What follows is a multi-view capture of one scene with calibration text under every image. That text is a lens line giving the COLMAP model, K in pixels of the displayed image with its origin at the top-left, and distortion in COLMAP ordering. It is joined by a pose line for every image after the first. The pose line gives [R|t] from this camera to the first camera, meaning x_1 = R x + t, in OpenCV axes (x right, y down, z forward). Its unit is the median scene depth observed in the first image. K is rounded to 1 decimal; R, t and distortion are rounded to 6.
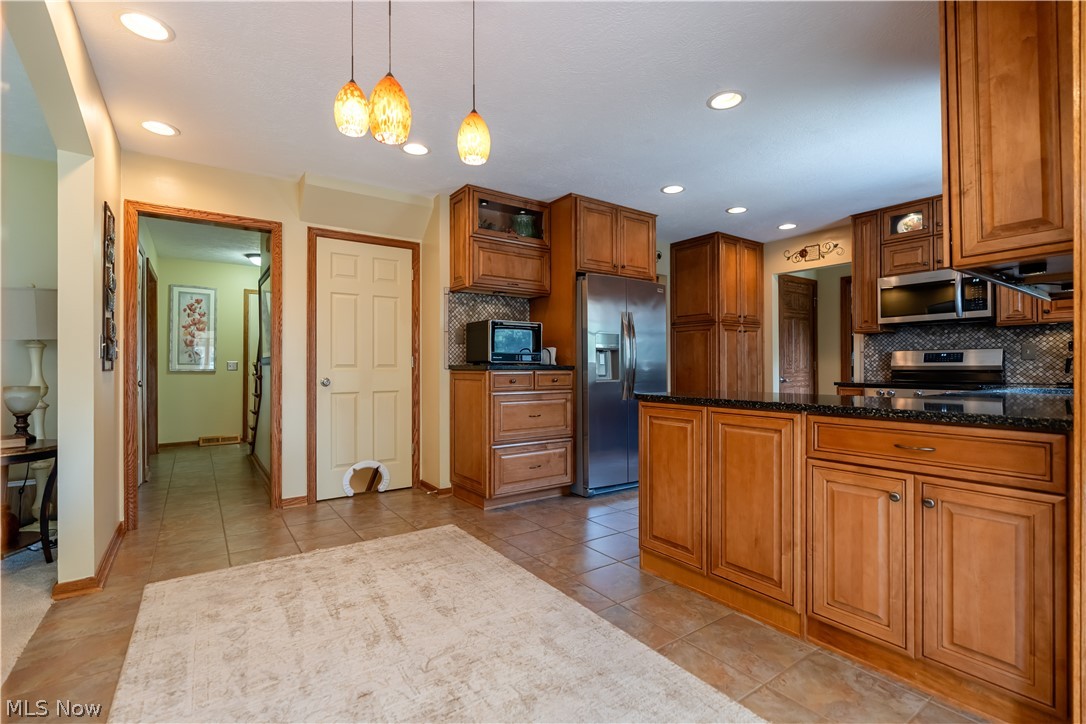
lens RADIAL K [[491.7, 0, 539.8], [0, 491.7, 367.5], [0, 0, 1]] dist [-0.006422, 0.000724]
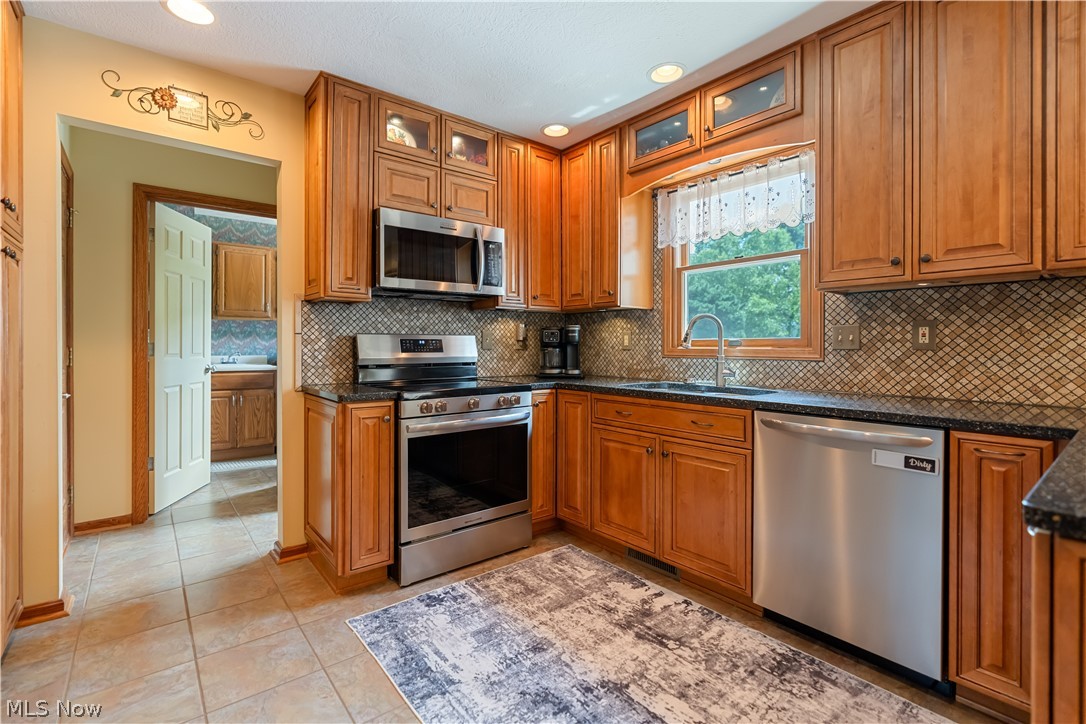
lens RADIAL K [[491.7, 0, 543.0], [0, 491.7, 348.7], [0, 0, 1]] dist [-0.006422, 0.000724]
pose [[-0.070709, -0.003170, 0.997492, 0.109372], [-0.002080, 0.999993, 0.003031, -0.019270], [-0.997495, -0.001861, -0.070716, 0.914149]]
